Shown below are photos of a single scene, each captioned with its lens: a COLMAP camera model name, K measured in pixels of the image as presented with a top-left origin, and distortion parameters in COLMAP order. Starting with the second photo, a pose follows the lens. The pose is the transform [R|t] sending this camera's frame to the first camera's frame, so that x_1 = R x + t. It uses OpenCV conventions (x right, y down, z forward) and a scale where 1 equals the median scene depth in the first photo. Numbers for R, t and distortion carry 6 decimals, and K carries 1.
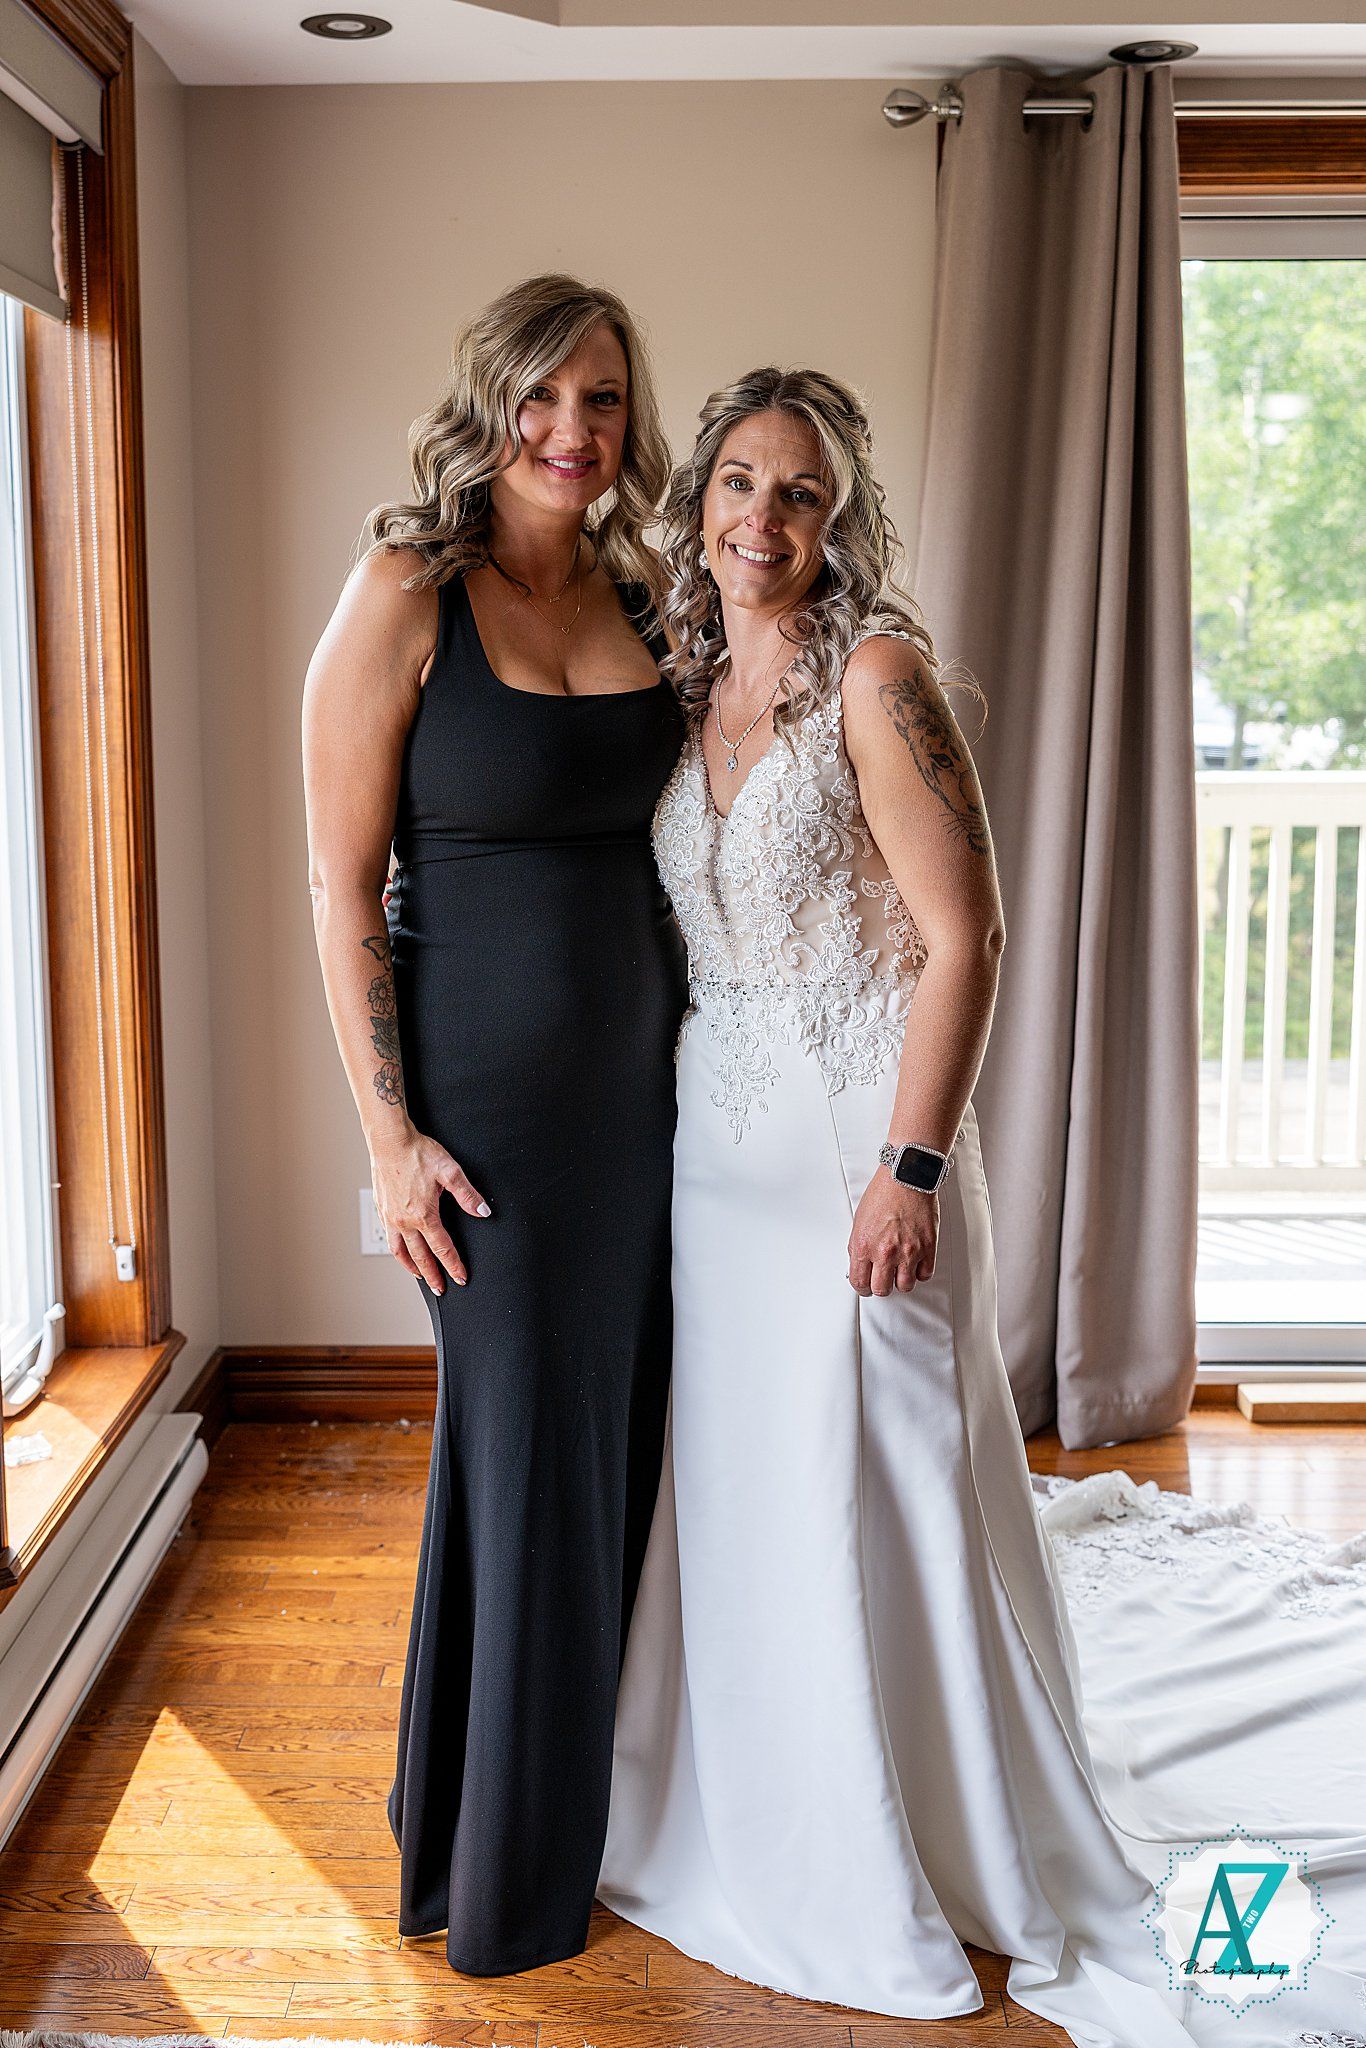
lens RADIAL K [[2158.9, 0, 675.2], [0, 2158.9, 979.2], [0, 0, 1]] dist [0.009058, 0.000000]
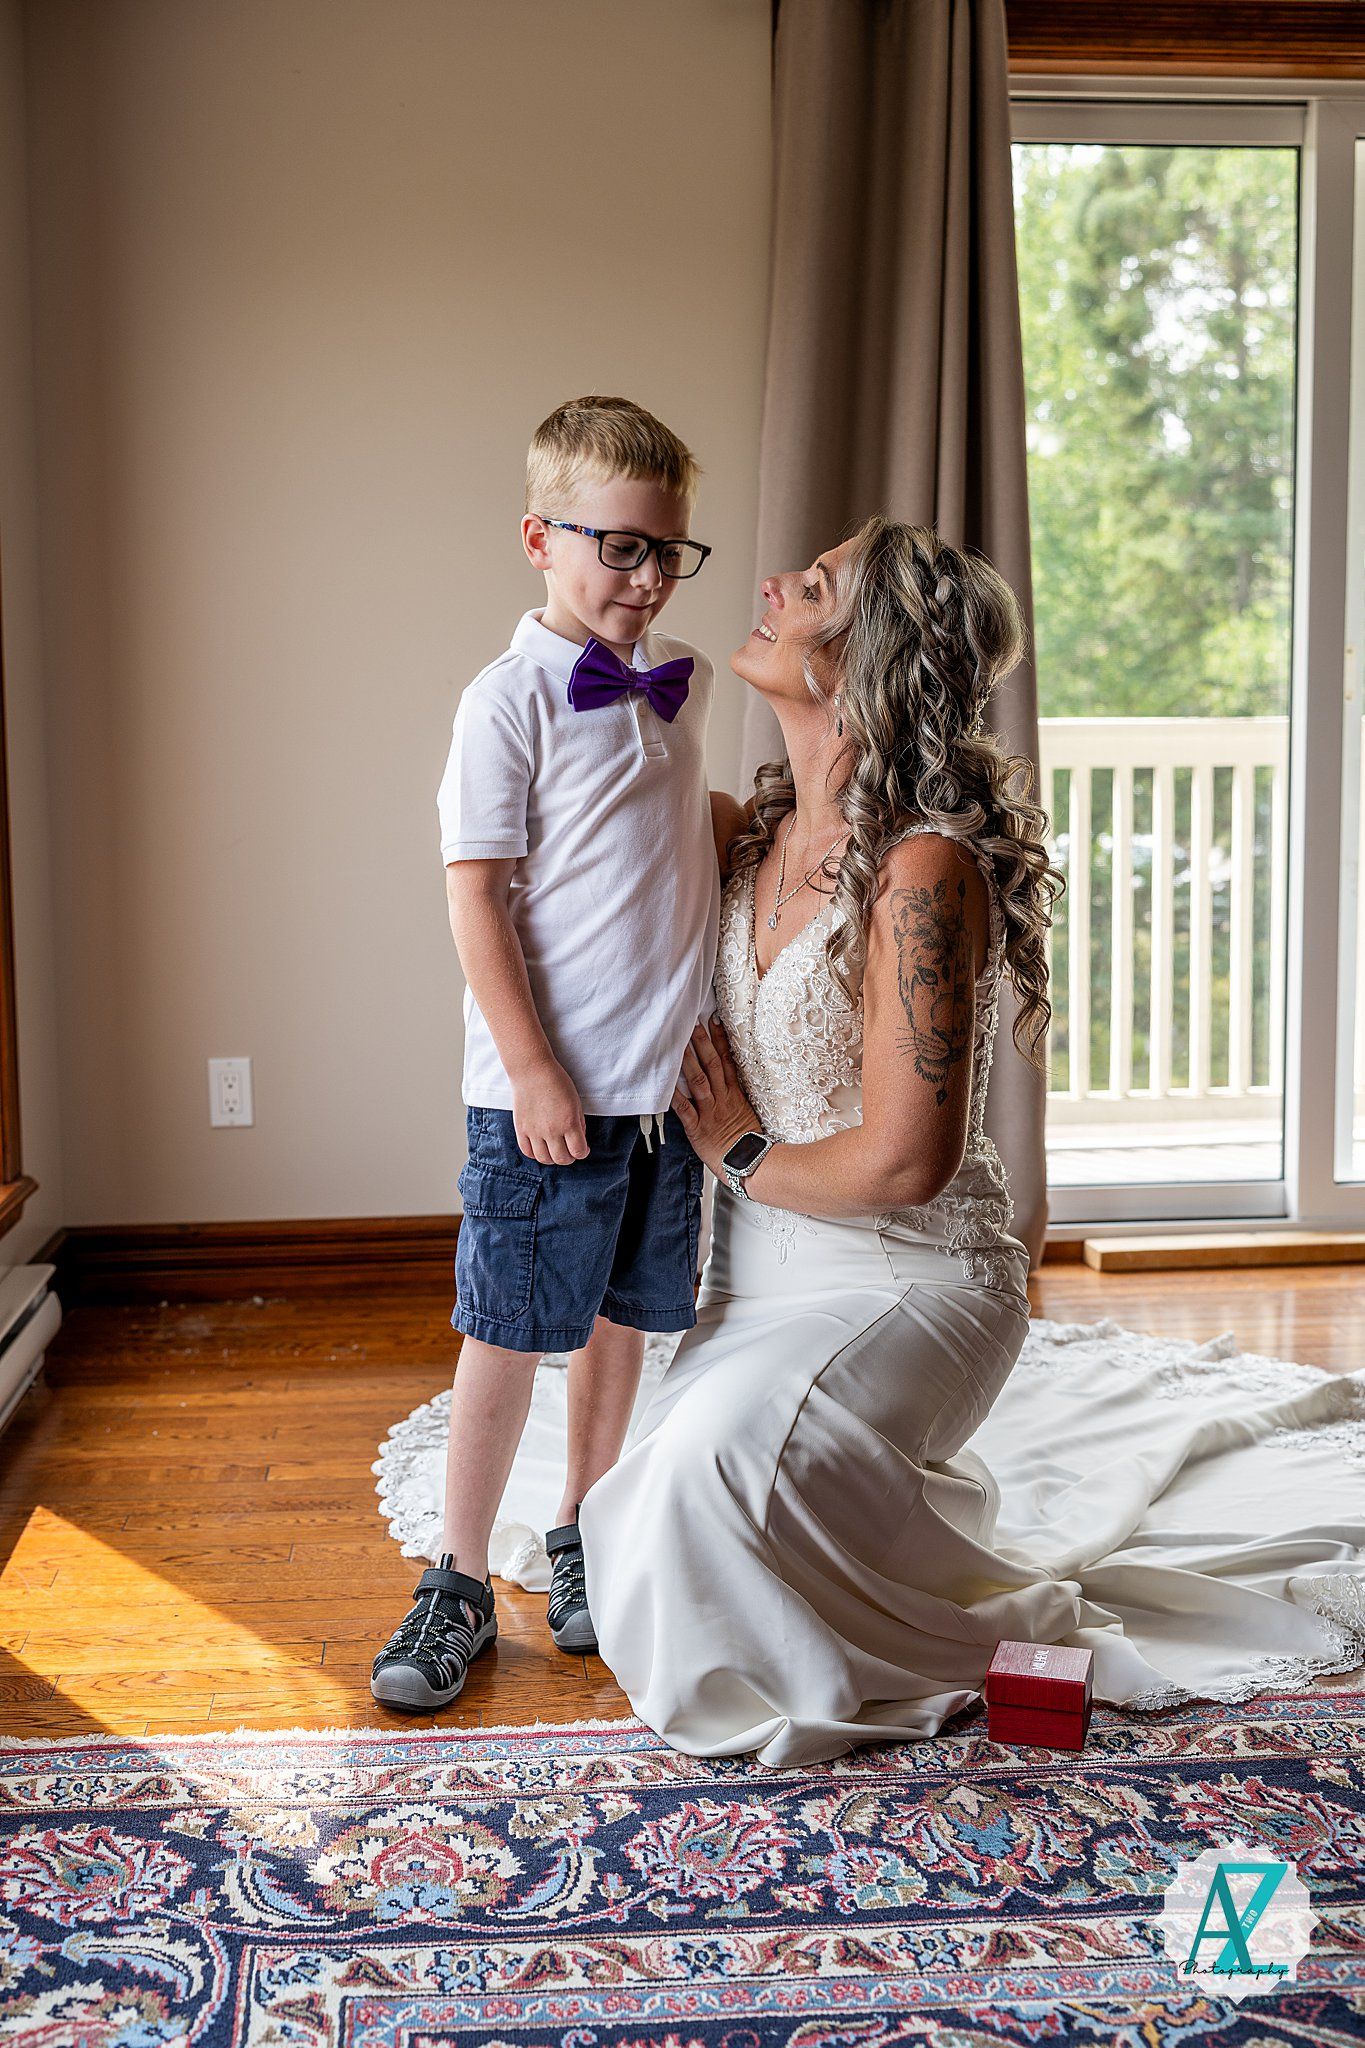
lens RADIAL K [[2101.0, 0, 670.0], [0, 2101.0, 999.9], [0, 0, 1]] dist [0.017027, 0.000000]
pose [[0.993916, -0.018587, 0.108559, -0.048332], [0.023618, 0.998697, -0.045241, 0.138848], [-0.107577, 0.047529, 0.993060, 0.035028]]
